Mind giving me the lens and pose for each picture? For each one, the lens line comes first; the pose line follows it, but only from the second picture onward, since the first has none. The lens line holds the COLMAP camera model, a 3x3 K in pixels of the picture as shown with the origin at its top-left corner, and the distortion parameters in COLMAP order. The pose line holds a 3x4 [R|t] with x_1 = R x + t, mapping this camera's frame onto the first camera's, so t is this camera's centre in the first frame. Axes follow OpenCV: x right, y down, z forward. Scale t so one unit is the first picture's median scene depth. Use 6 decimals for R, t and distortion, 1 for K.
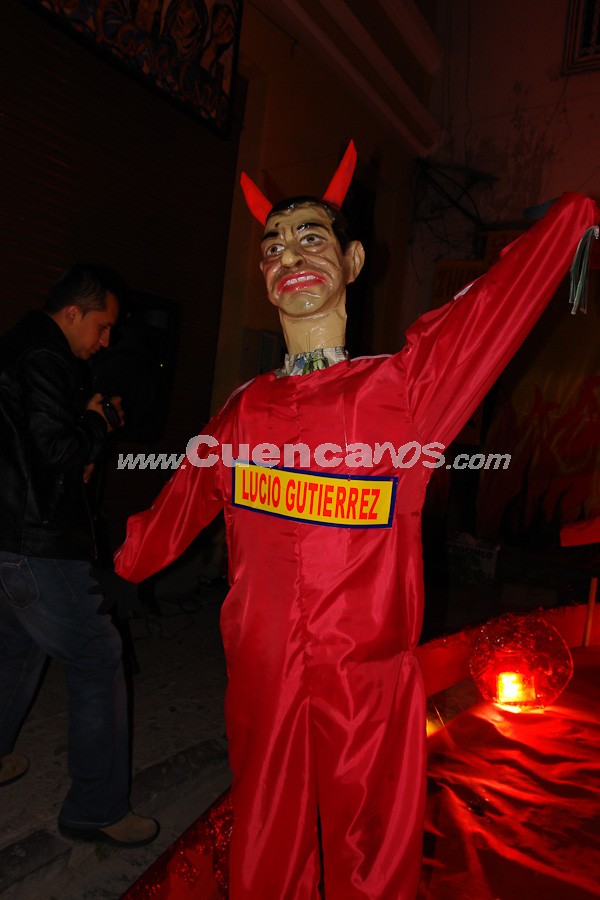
lens RADIAL K [[666.3, 0, 300.0], [0, 666.3, 450.0], [0, 0, 1]] dist [-0.089209, 0.069206]
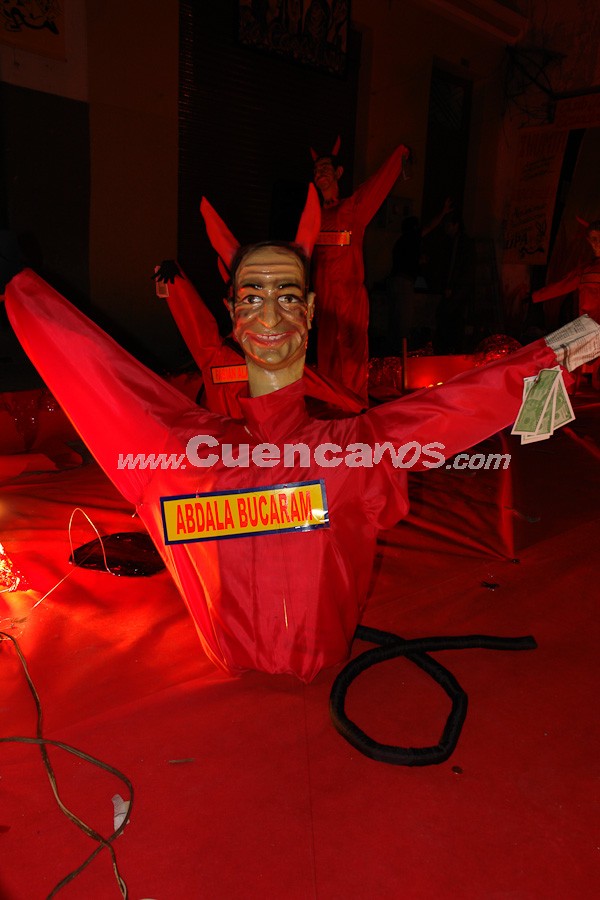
lens RADIAL K [[666.3, 0, 300.0], [0, 666.3, 450.0], [0, 0, 1]] dist [-0.089209, 0.069206]
pose [[0.954435, 0.003220, -0.298403, 0.366298], [0.050988, 0.983478, 0.173696, 0.220398], [0.294032, -0.180997, 0.938502, -1.039902]]
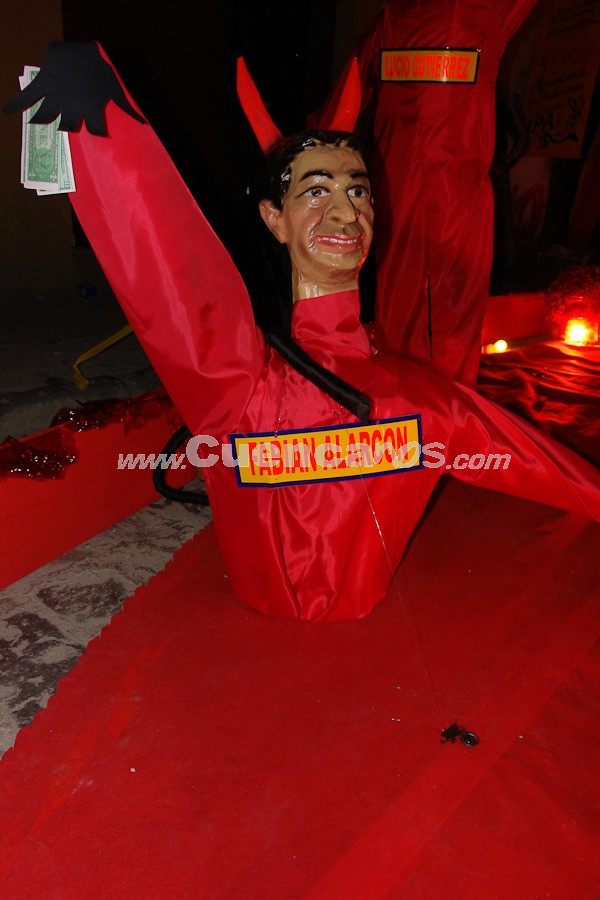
lens RADIAL K [[666.3, 0, 300.0], [0, 666.3, 450.0], [0, 0, 1]] dist [-0.089209, 0.069206]
pose [[0.989412, 0.010732, -0.144738, -0.020722], [0.036395, 0.947051, 0.319015, 0.169205], [0.140498, -0.320905, 0.936632, -0.339797]]
